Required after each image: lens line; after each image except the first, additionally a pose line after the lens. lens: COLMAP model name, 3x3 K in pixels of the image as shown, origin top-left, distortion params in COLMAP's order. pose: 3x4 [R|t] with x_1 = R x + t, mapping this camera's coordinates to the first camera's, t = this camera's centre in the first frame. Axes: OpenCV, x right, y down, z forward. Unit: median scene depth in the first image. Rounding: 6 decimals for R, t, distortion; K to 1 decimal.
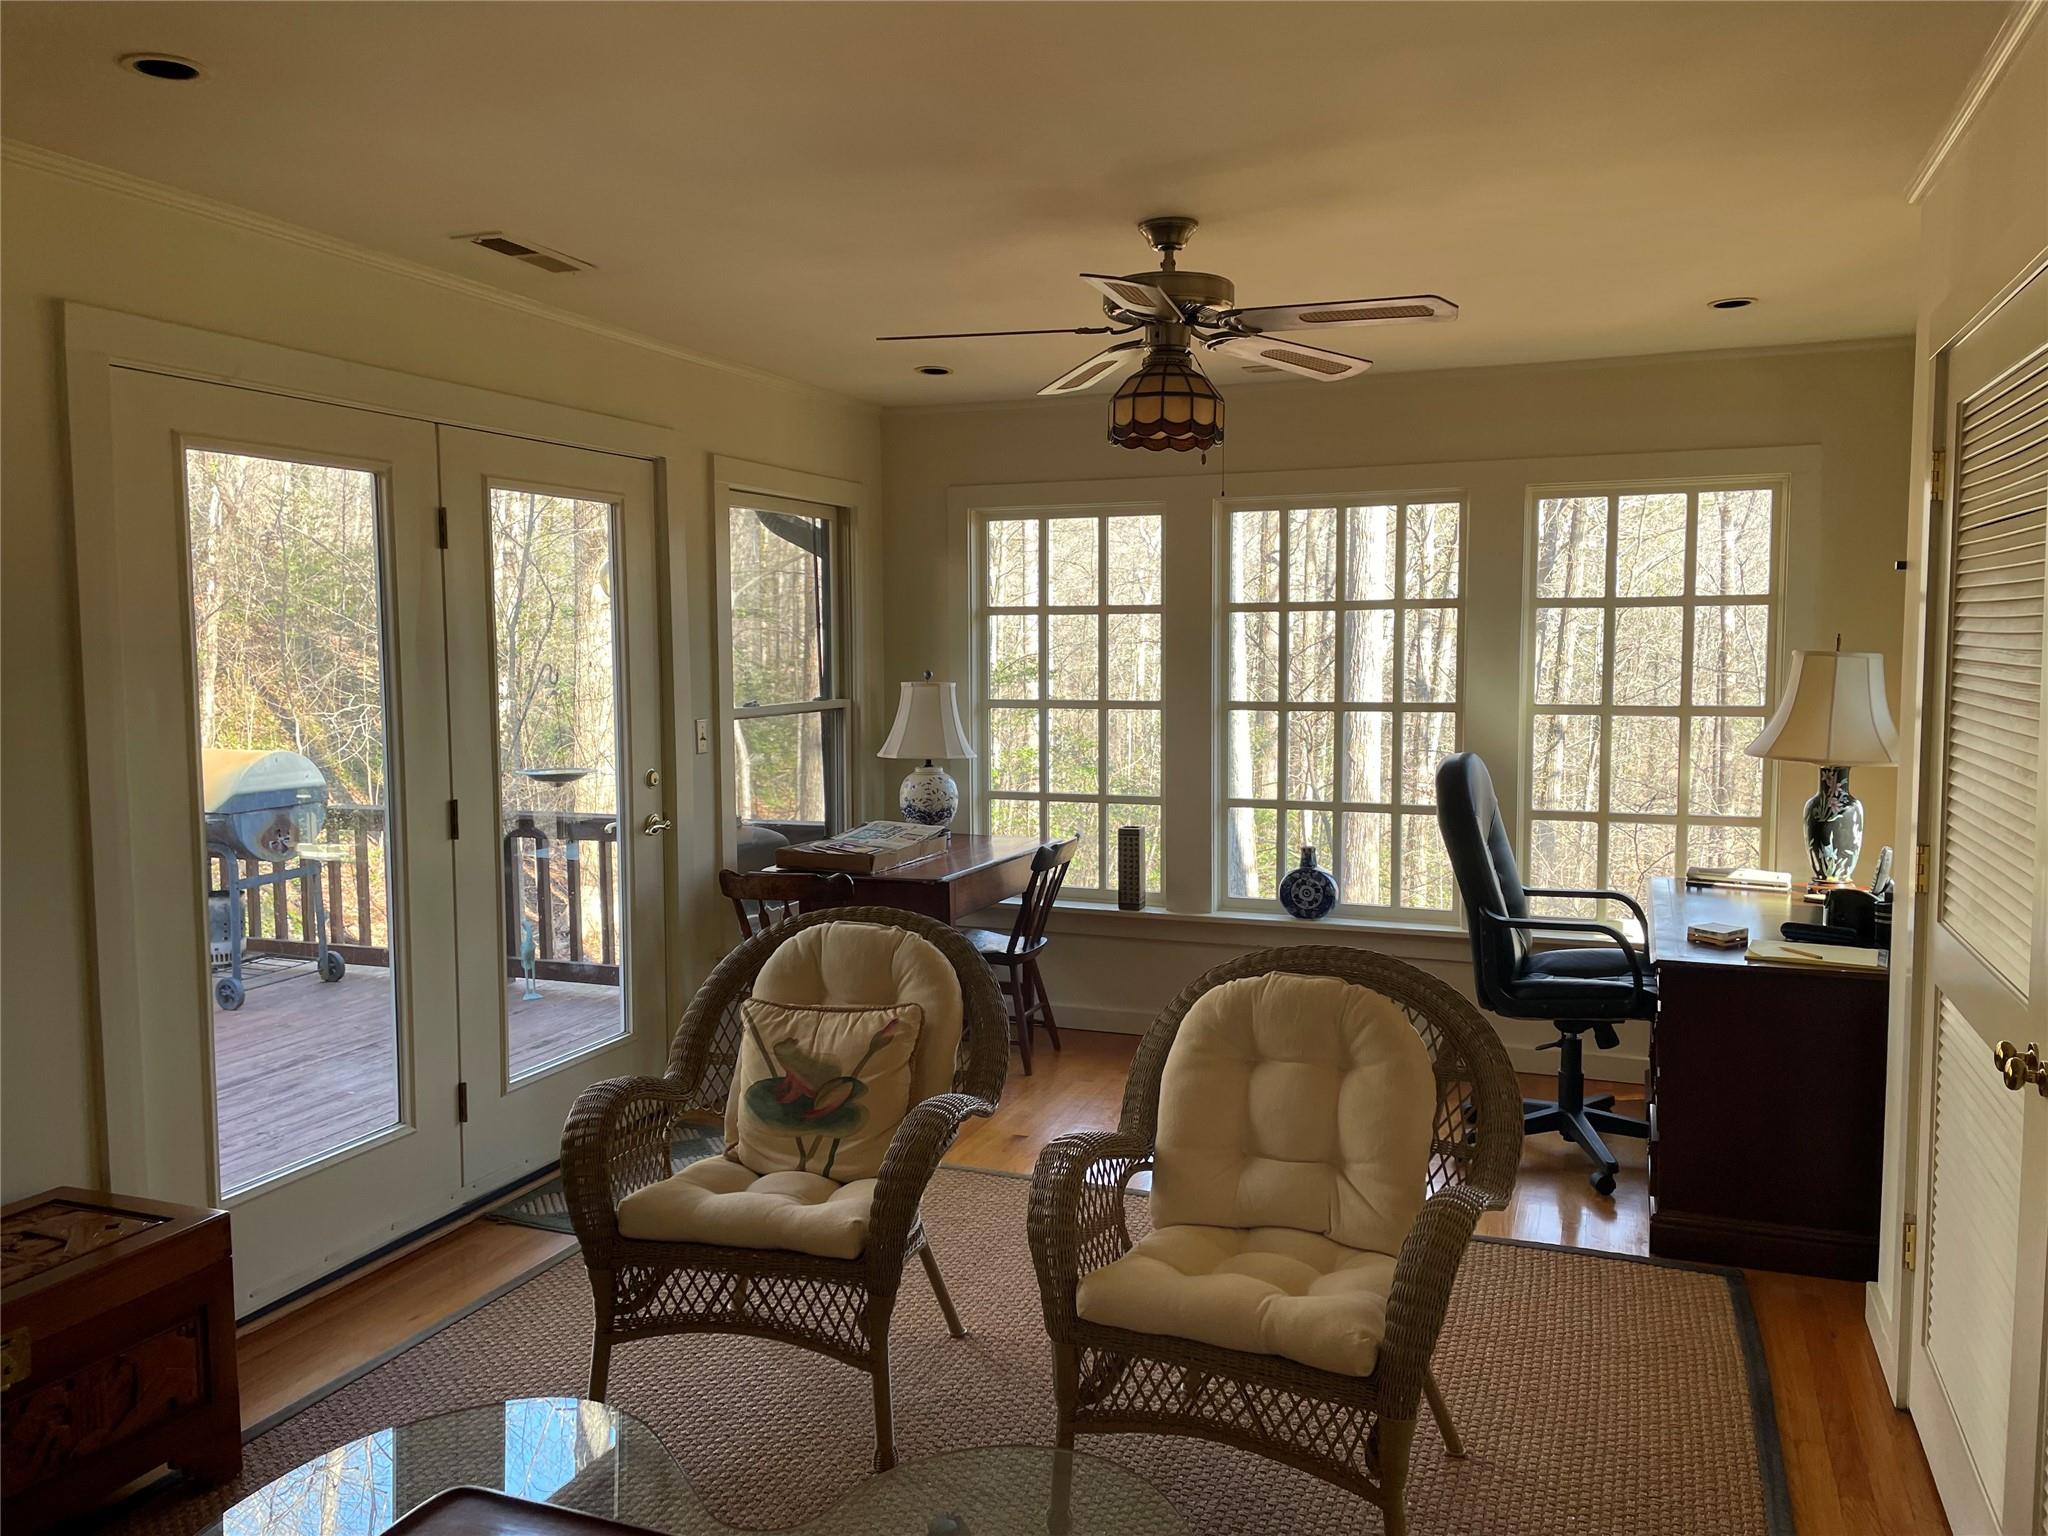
lens RADIAL K [[1555.6, 0, 1024.4], [0, 1555.6, 766.7], [0, 0, 1]] dist [0.028001, 0.000509]
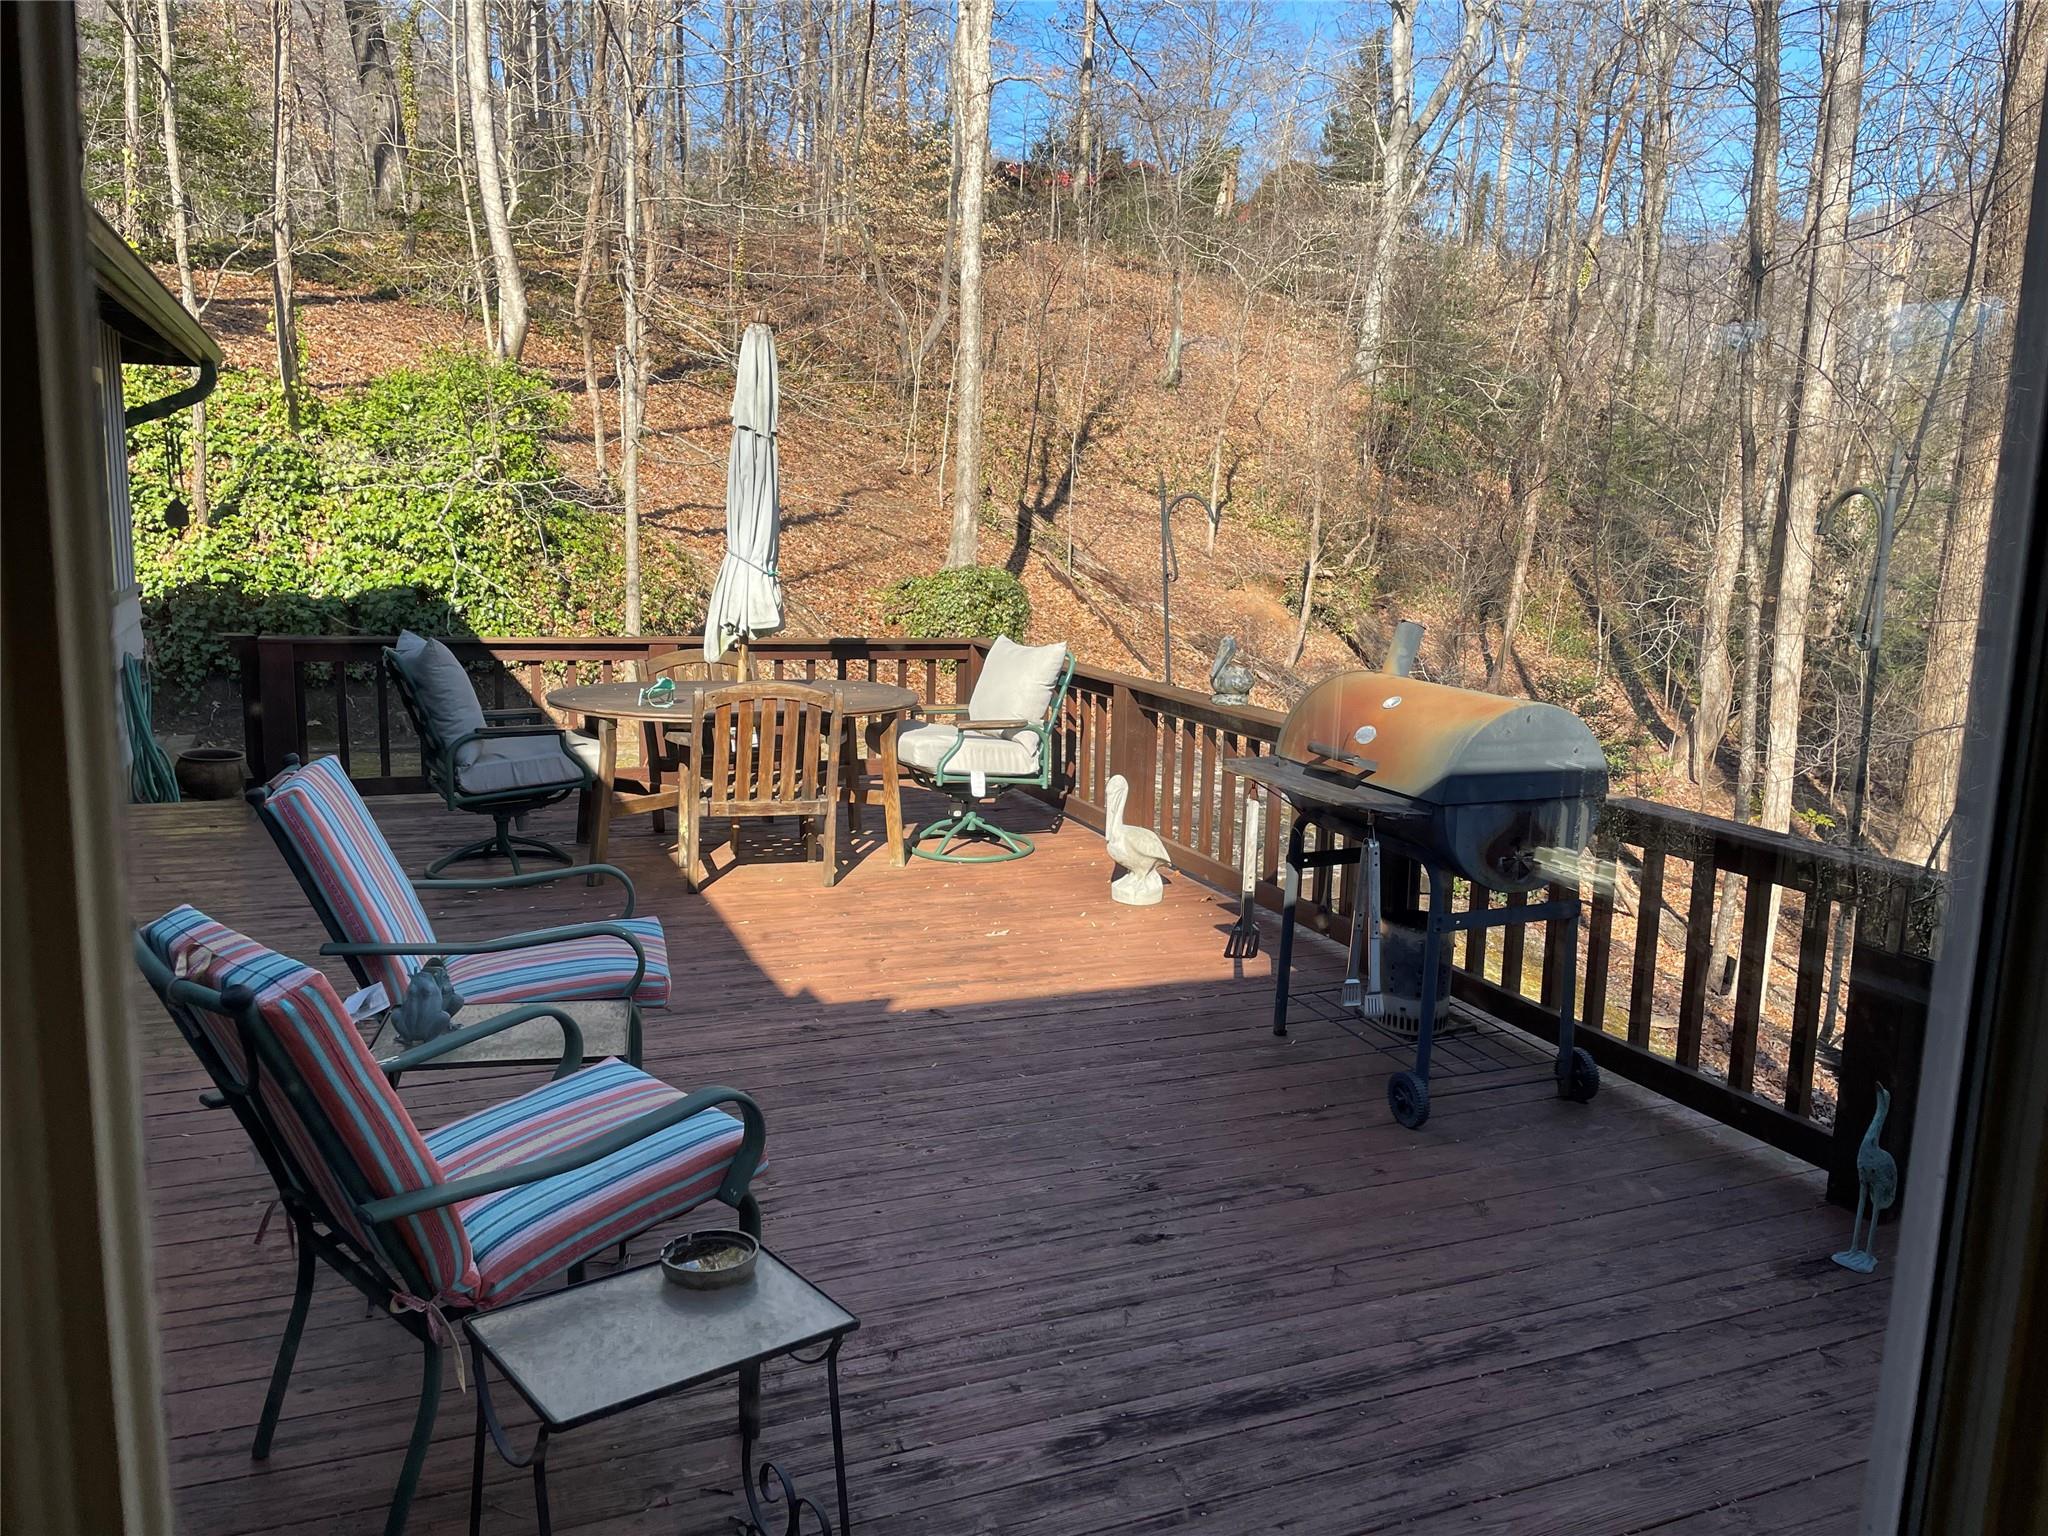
lens RADIAL K [[1555.6, 0, 1025.0], [0, 1555.6, 766.6], [0, 0, 1]] dist [0.028001, 0.000509]
pose [[0.702112, 0.146060, -0.696925, -0.174501], [-0.094723, 0.989196, 0.111886, -0.037920], [0.705738, -0.012541, 0.708362, 0.391502]]
